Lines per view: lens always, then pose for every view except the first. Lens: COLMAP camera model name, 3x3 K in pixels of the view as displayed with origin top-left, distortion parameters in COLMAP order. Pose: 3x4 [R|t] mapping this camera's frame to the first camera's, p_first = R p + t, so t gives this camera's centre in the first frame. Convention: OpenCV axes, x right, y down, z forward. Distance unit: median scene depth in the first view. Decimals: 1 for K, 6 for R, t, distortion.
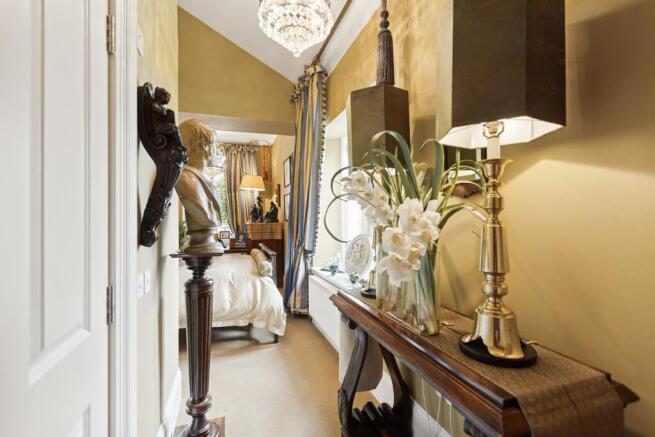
lens RADIAL K [[304.7, 0, 328.8], [0, 304.7, 216.9], [0, 0, 1]] dist [-0.000021, -0.000865]
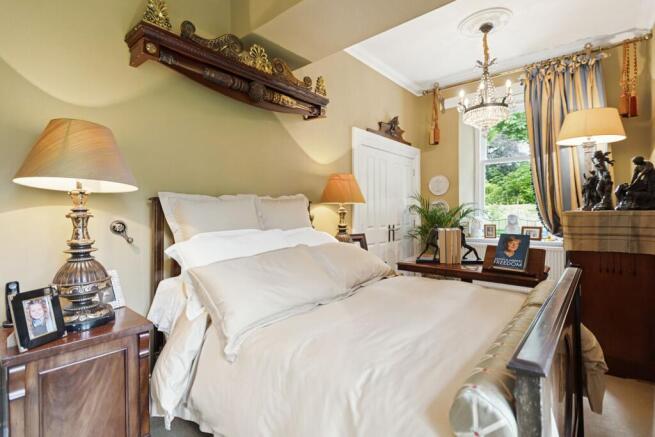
lens RADIAL K [[304.7, 0, 328.8], [0, 304.7, 216.9], [0, 0, 1]] dist [-0.000021, -0.000865]
pose [[0.504397, 0.008756, -0.863427, -0.044826], [0.013020, 0.999758, 0.017744, 0.014406], [0.863374, -0.020192, 0.504161, 0.403710]]
